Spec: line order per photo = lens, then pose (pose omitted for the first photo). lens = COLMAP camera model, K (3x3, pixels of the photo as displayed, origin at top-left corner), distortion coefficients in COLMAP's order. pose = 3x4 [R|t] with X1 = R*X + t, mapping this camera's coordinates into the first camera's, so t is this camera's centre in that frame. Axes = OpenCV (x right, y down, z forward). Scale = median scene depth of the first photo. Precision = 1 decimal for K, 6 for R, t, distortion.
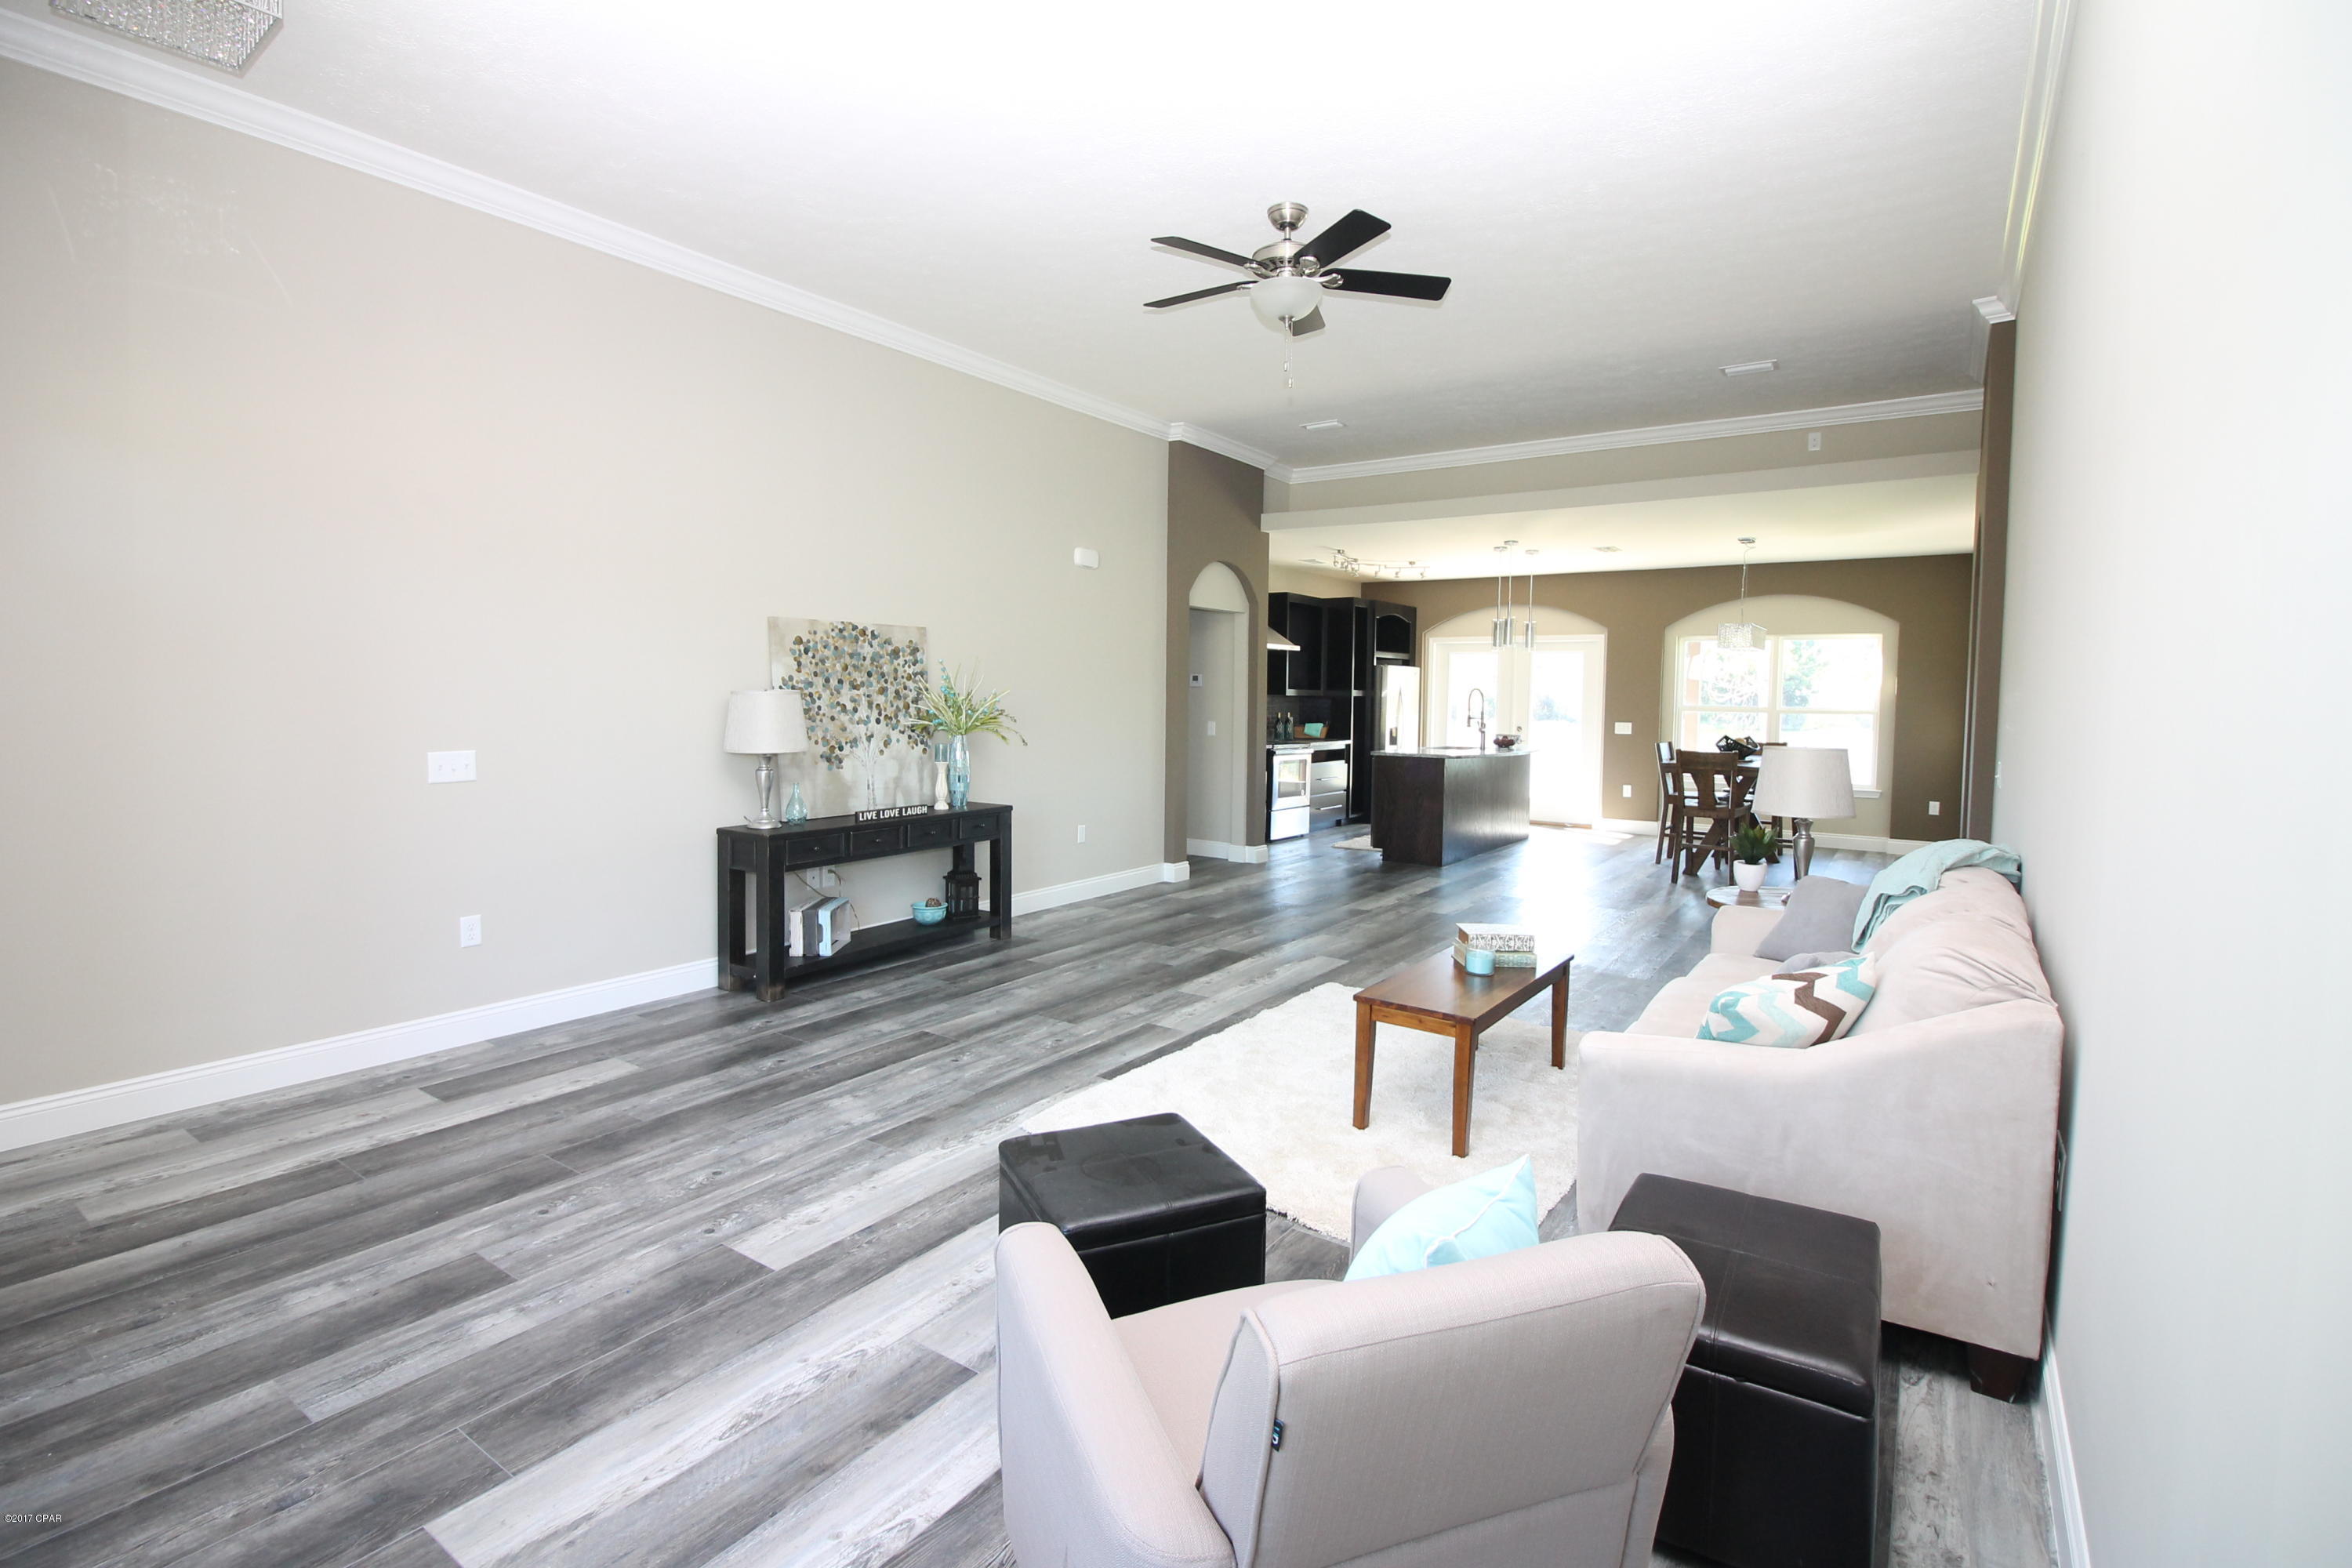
lens RADIAL K [[1098.2, 0, 1167.0], [0, 1098.2, 774.1], [0, 0, 1]] dist [-0.006496, -0.008200]
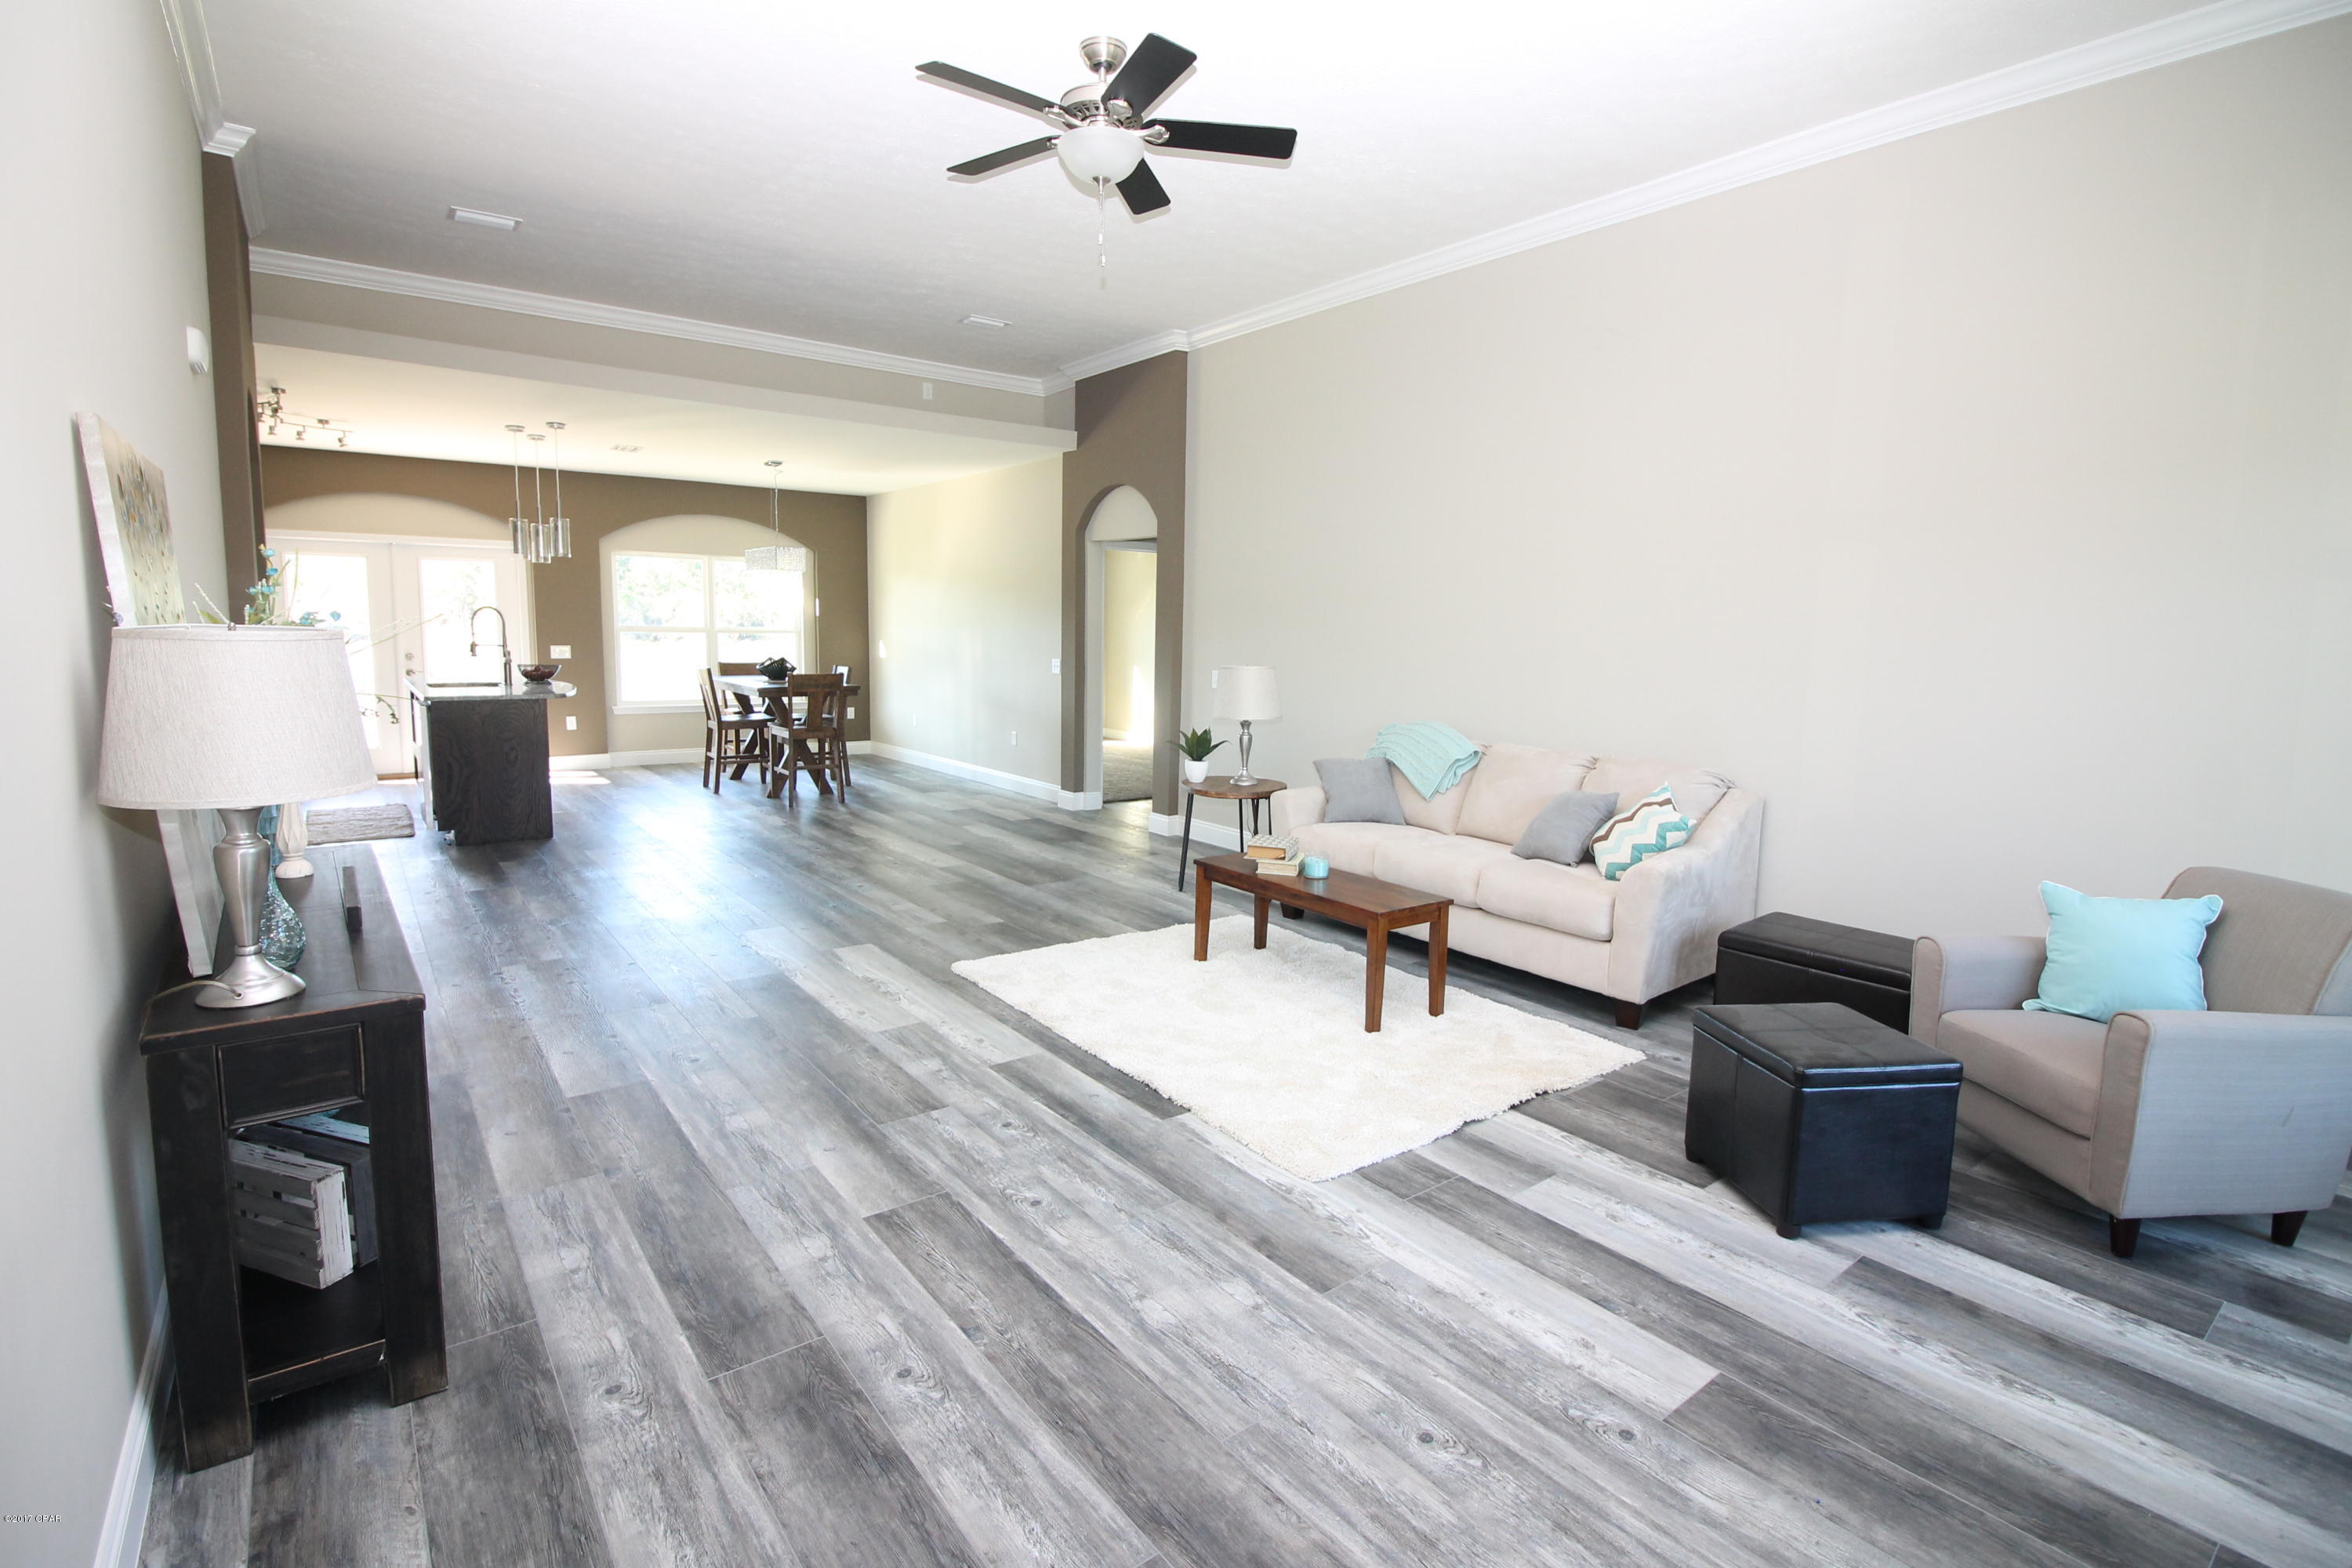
lens RADIAL K [[1098.2, 0, 1167.0], [0, 1098.2, 774.1], [0, 0, 1]] dist [-0.006496, -0.008200]
pose [[0.301597, -0.133104, 0.944099, -0.809976], [0.054221, 0.990999, 0.122395, -0.074073], [-0.951892, 0.014276, 0.306100, 0.774870]]
